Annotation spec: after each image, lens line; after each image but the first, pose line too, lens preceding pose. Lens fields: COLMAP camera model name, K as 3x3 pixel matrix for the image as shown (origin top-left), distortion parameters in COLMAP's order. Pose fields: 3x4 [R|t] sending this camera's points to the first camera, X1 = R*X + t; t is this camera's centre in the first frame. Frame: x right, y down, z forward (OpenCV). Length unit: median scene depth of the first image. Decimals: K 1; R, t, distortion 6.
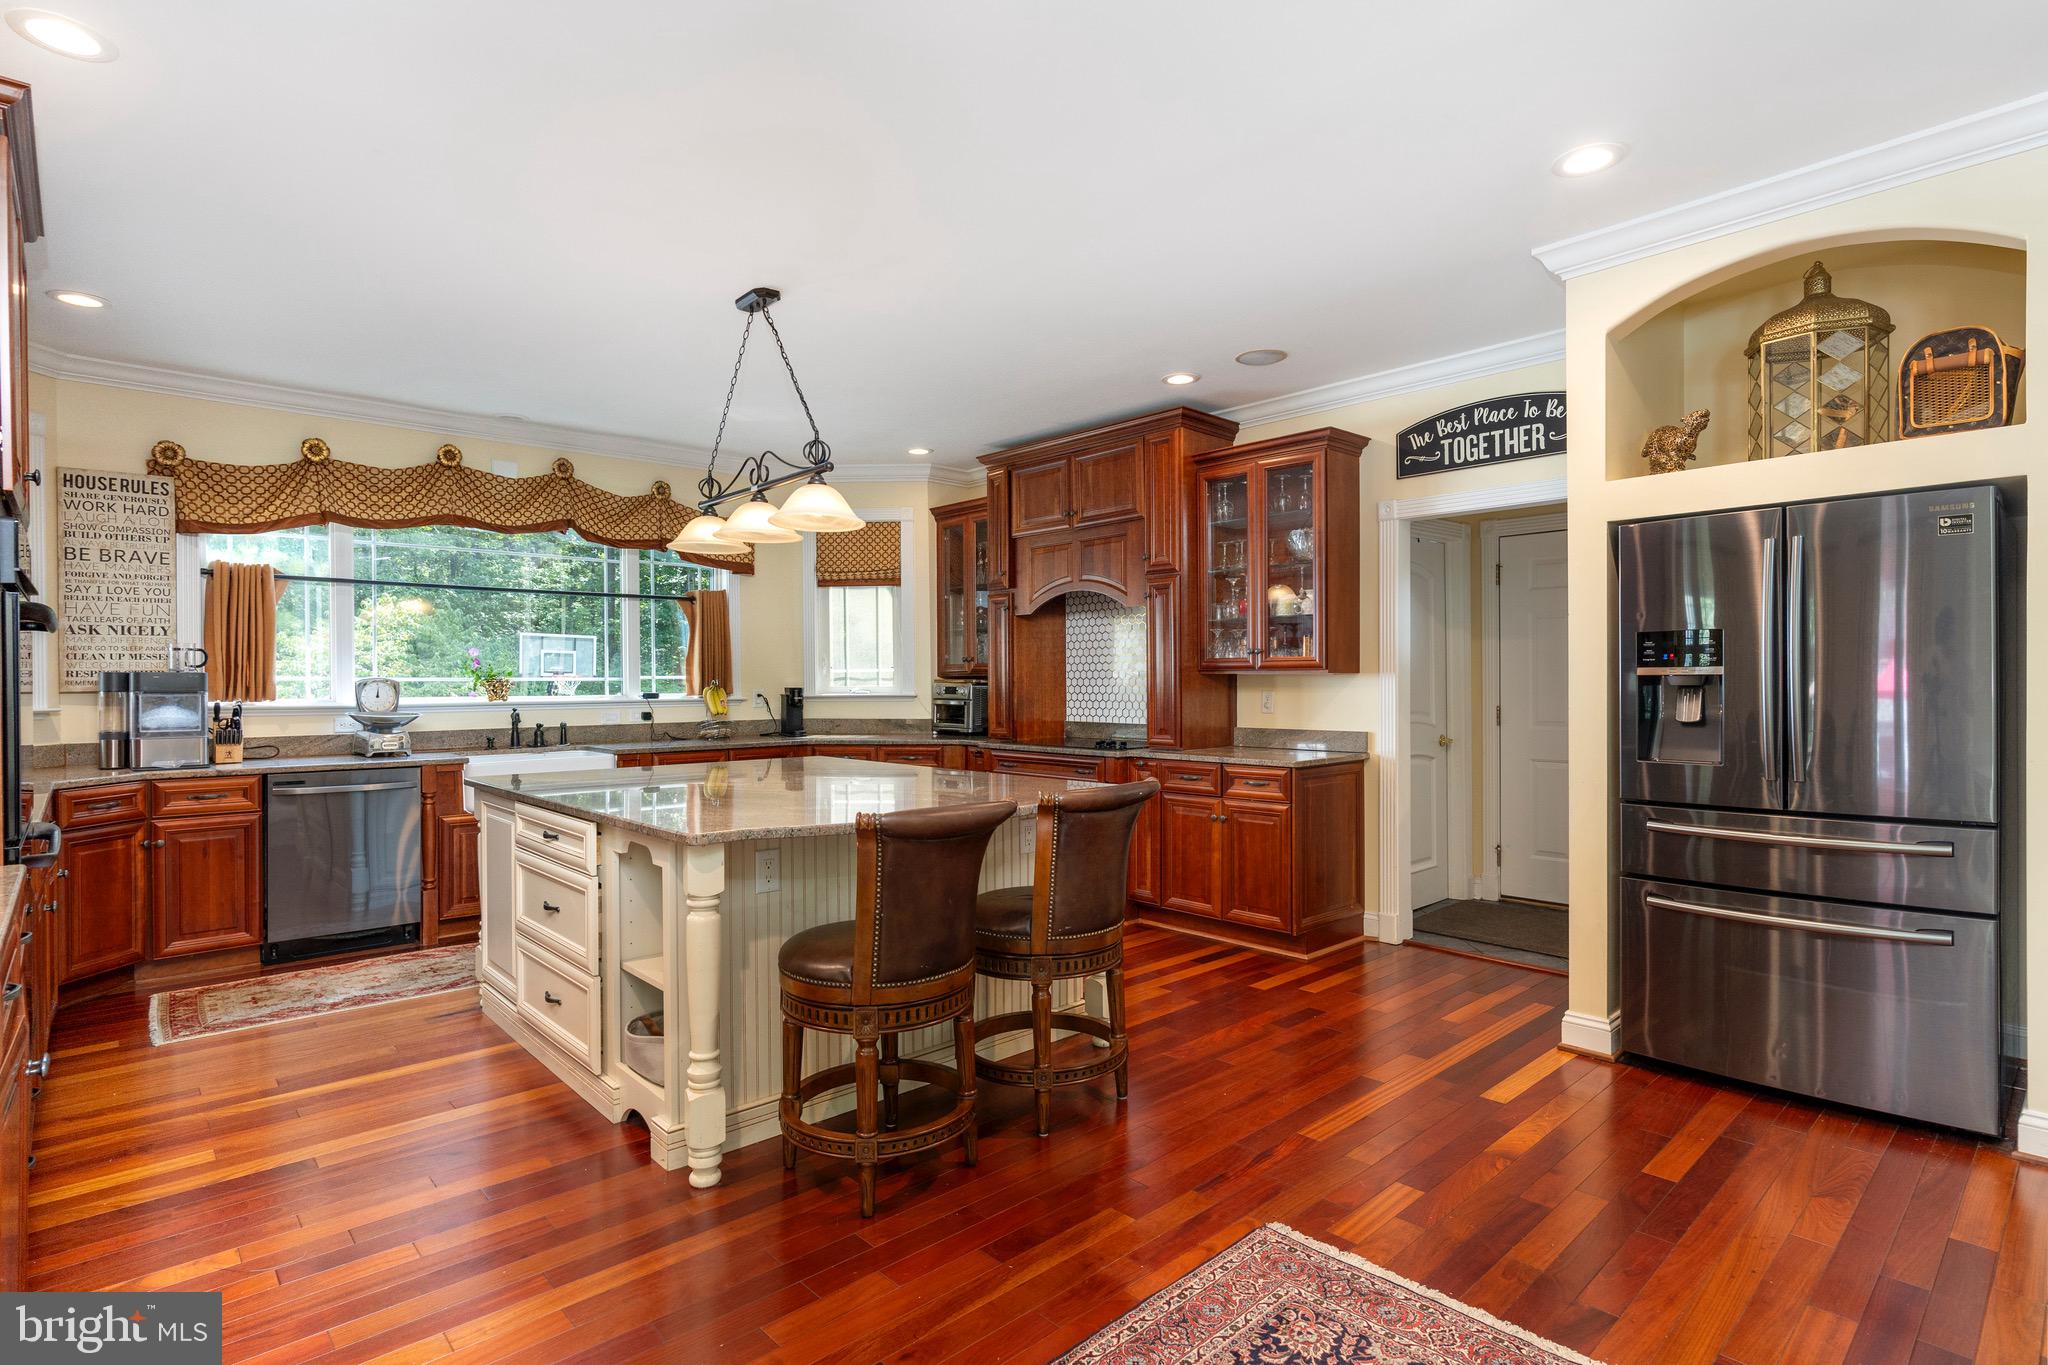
lens RADIAL K [[1013.0, 0, 1034.5], [0, 1013.0, 691.0], [0, 0, 1]] dist [0.000988, -0.000113]
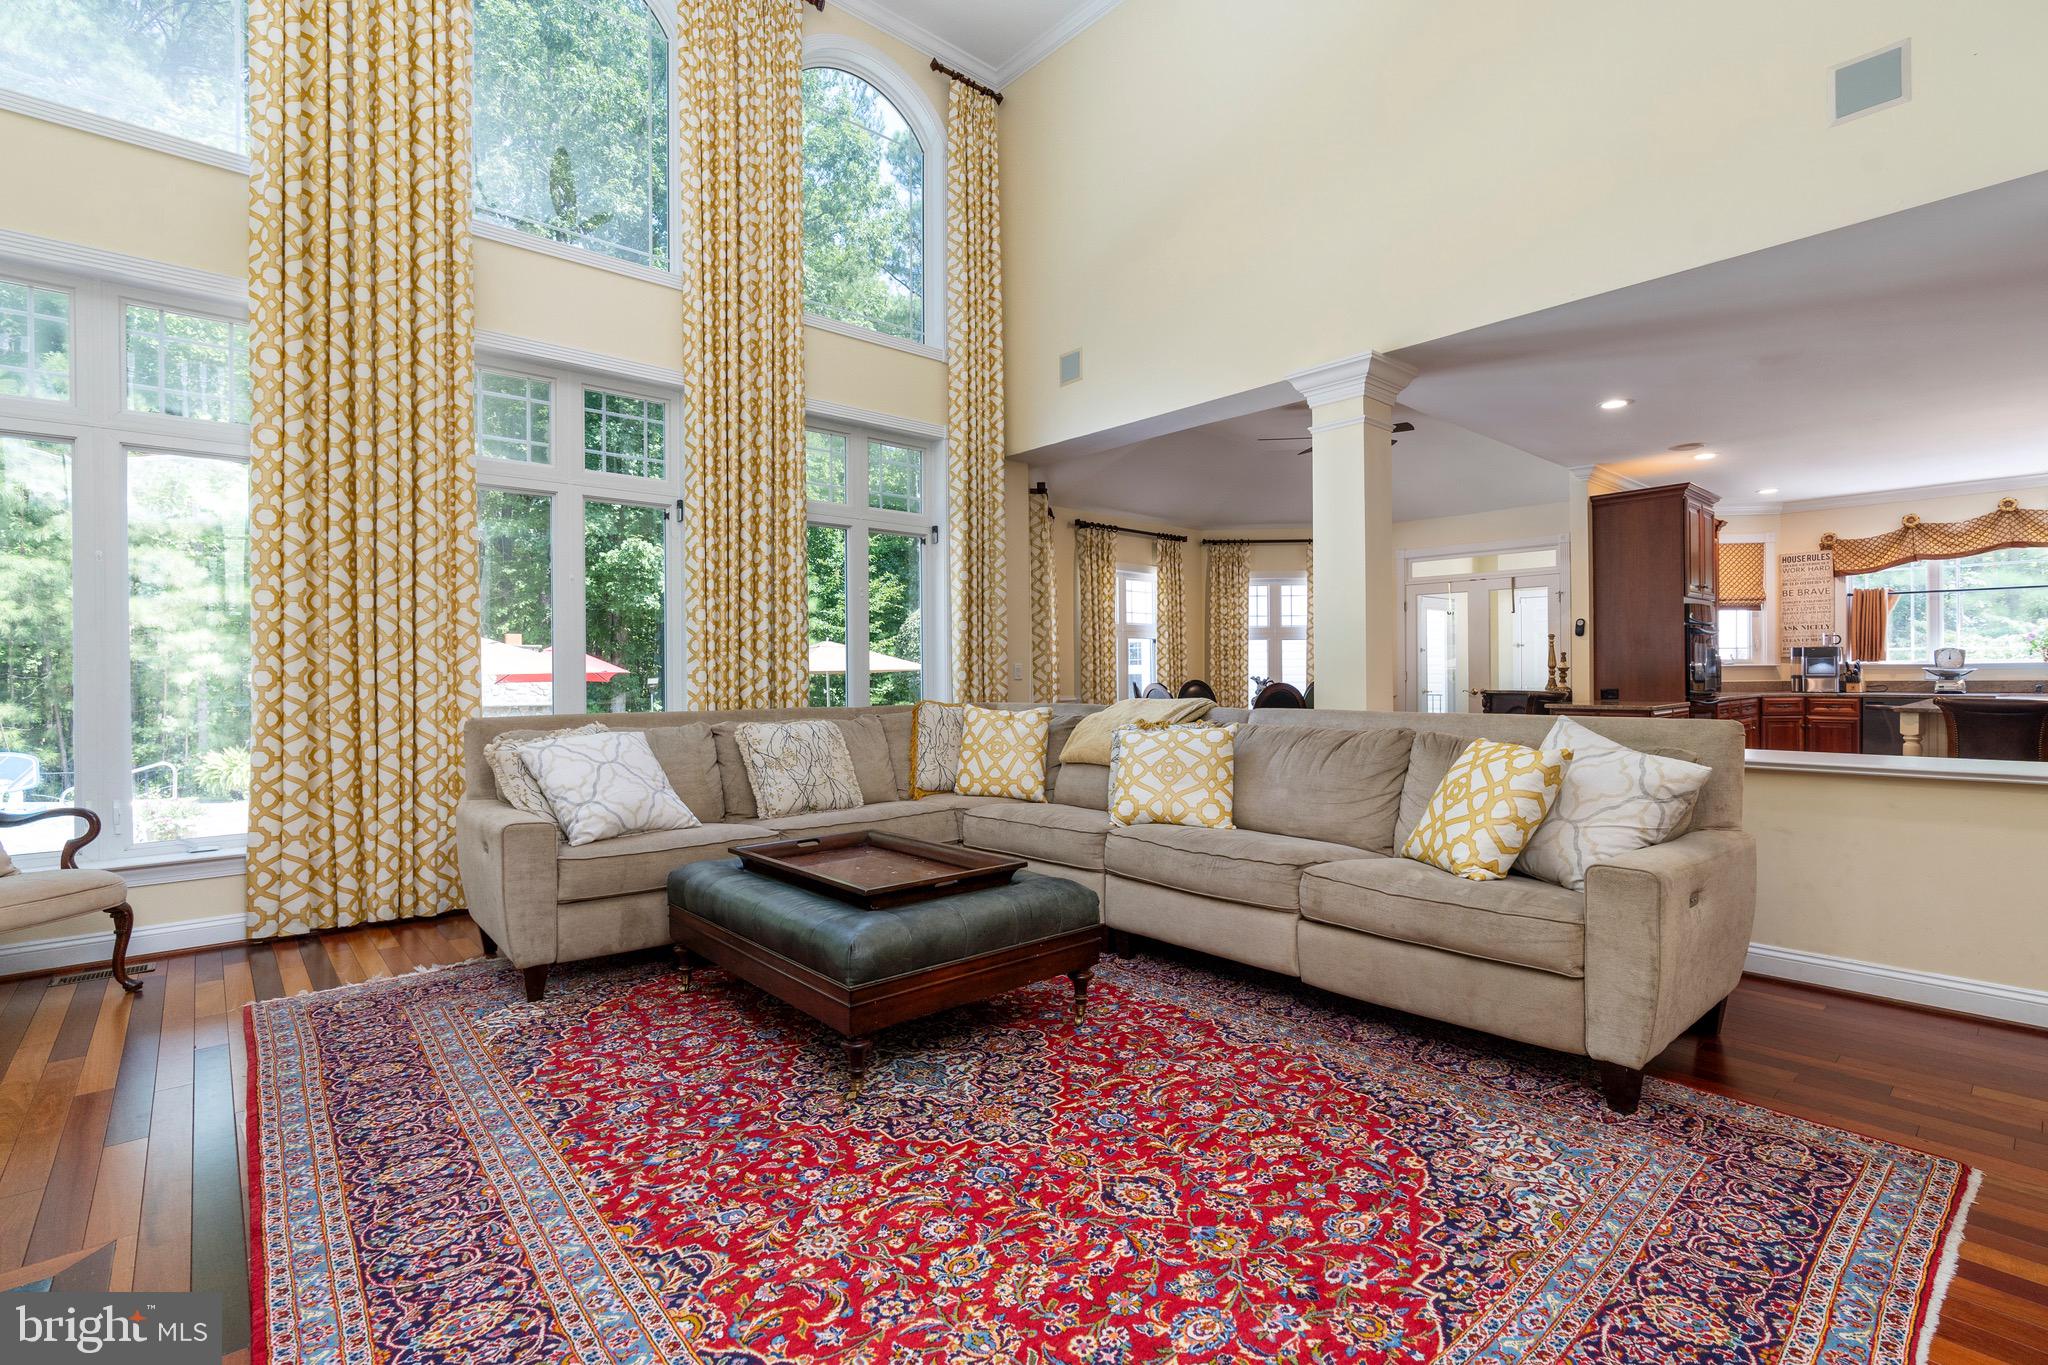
lens RADIAL K [[931.9, 0, 1035.2], [0, 931.9, 675.7], [0, 0, 1]] dist [-0.010514, 0.004348]
pose [[0.005722, 0.010129, -0.999932, 0.842120], [0.001161, 0.999948, 0.010135, 0.015567], [0.999983, -0.001219, 0.005710, -0.508344]]
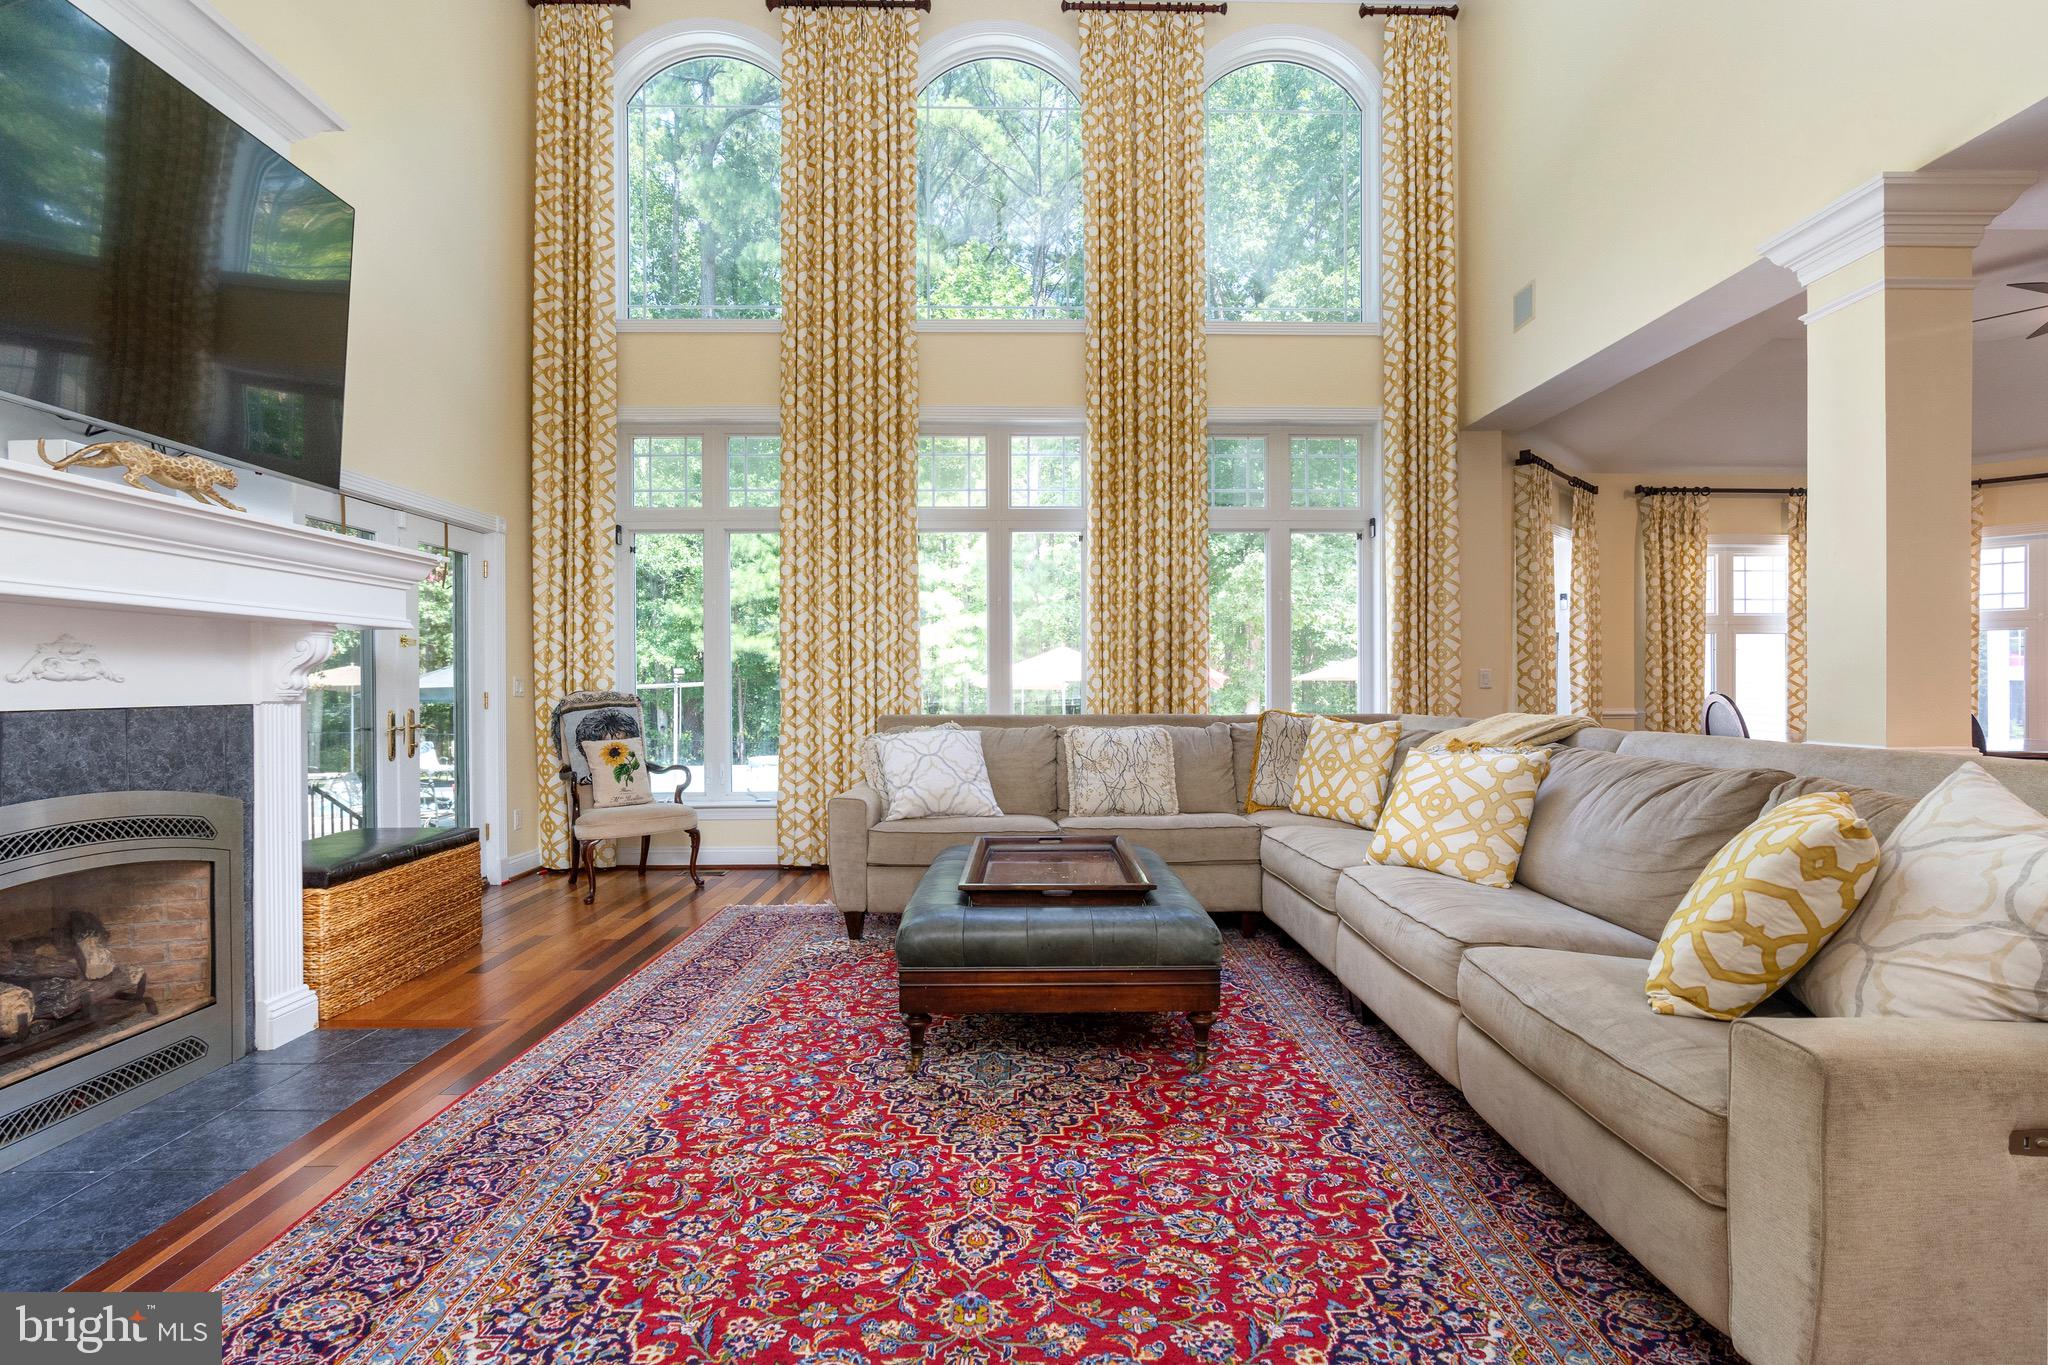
lens RADIAL K [[931.9, 0, 1058.2], [0, 931.9, 686.7], [0, 0, 1]] dist [-0.010514, 0.004348]
pose [[-0.647406, 0.013599, -0.762024, 0.709962], [0.004509, 0.999892, 0.014013, 0.014775], [0.762132, 0.005636, -0.647398, -0.203990]]
